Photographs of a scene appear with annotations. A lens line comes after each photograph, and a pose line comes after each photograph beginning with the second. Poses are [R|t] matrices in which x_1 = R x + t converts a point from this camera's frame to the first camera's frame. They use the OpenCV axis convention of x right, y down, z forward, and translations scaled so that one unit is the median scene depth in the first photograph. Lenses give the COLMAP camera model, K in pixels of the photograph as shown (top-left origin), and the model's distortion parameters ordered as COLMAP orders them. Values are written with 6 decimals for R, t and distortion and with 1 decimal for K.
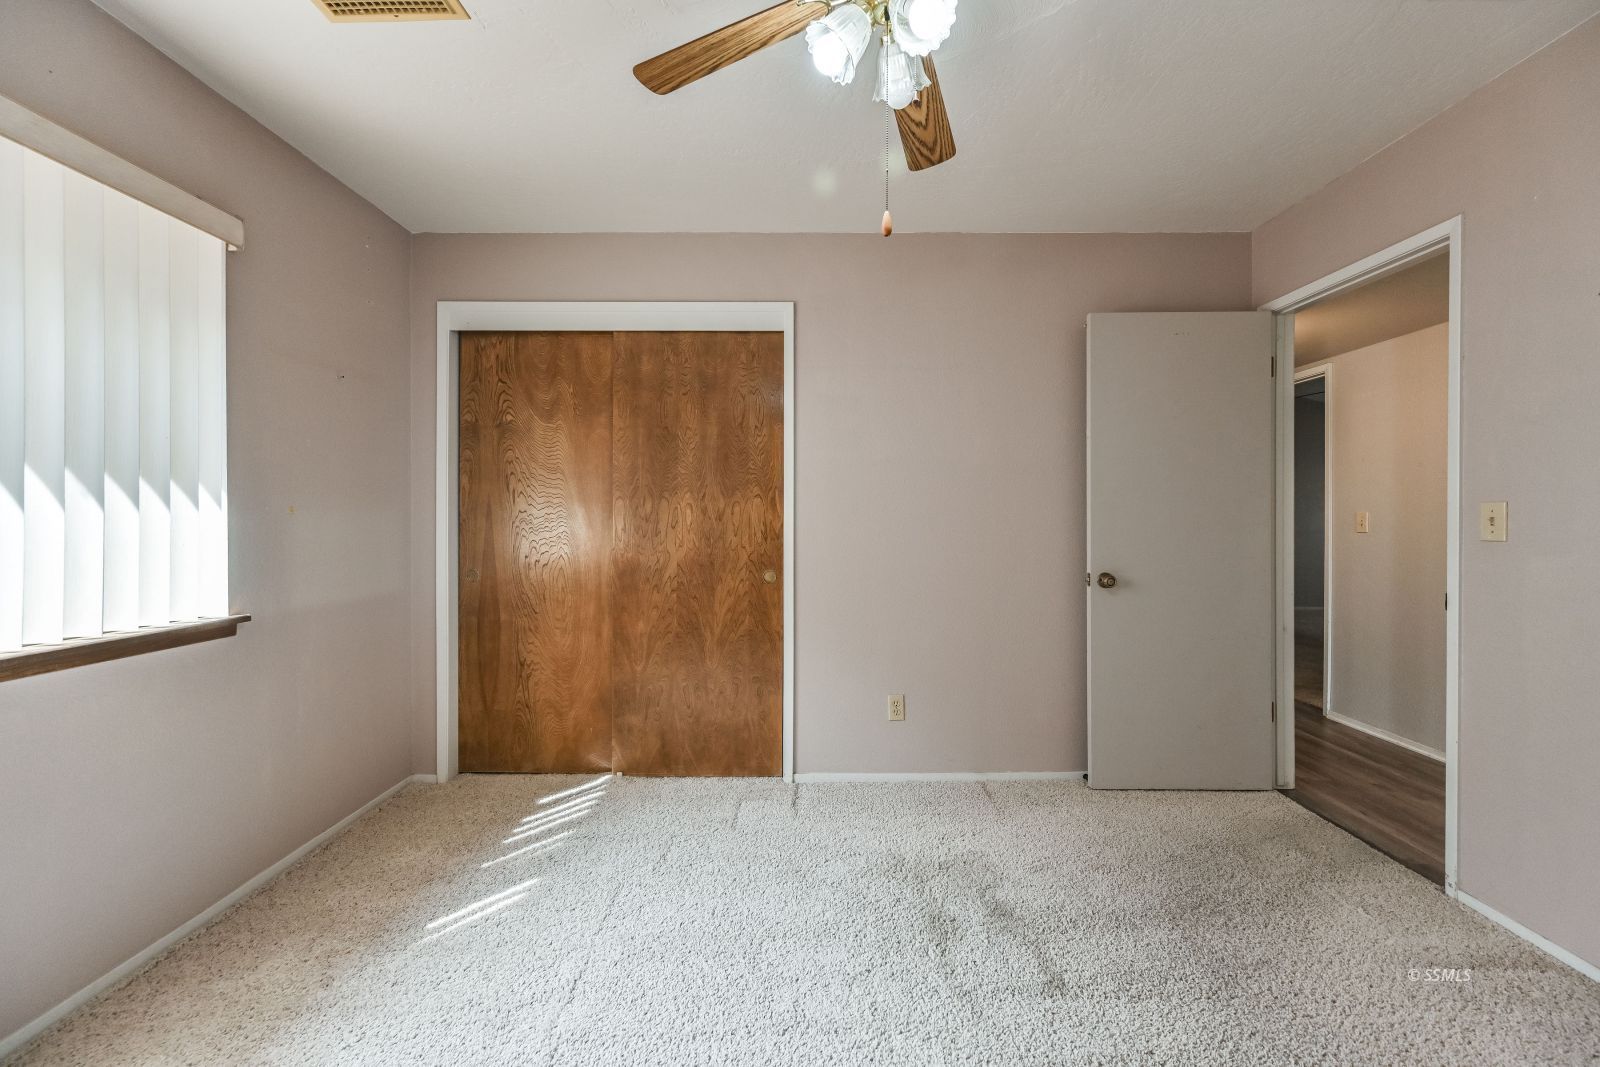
lens RADIAL K [[636.2, 0, 809.9], [0, 636.2, 522.1], [0, 0, 1]] dist [-0.000445, 0.000368]
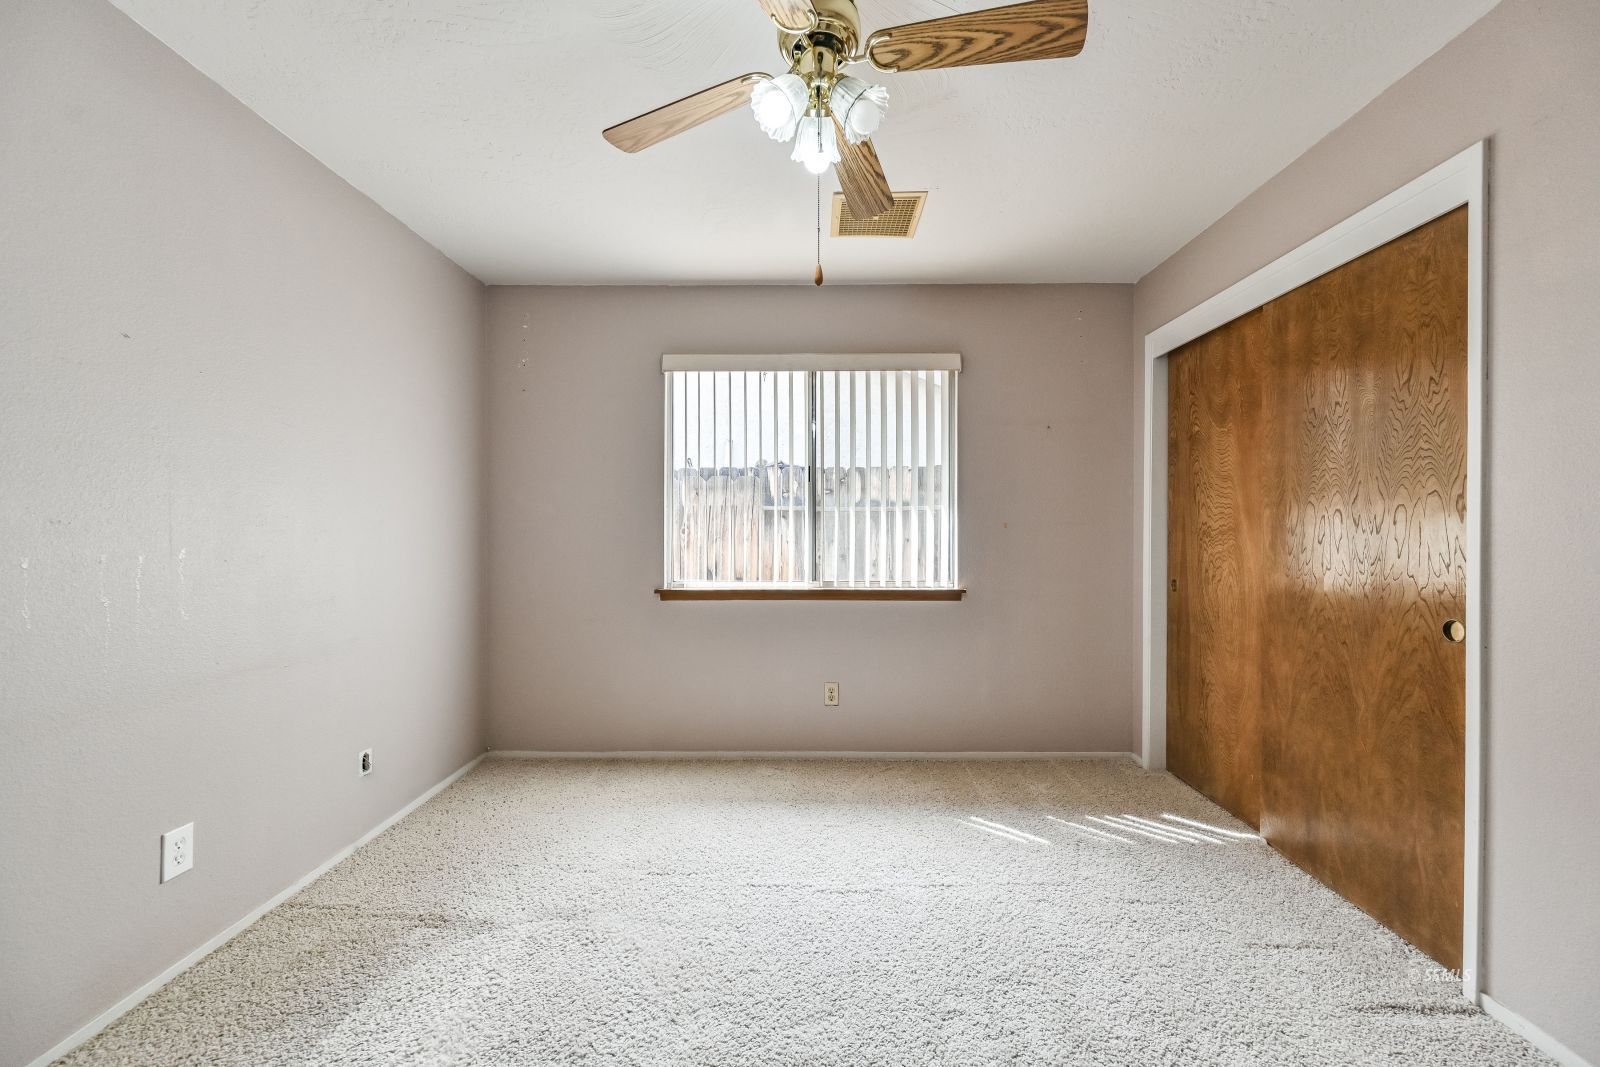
lens RADIAL K [[636.2, 0, 805.9], [0, 636.2, 535.5], [0, 0, 1]] dist [-0.000445, 0.000368]
pose [[-0.009412, 0.008068, -0.999923, 0.529176], [-0.005426, 0.999952, 0.008119, -0.002796], [0.999941, 0.005502, -0.009368, 0.412334]]
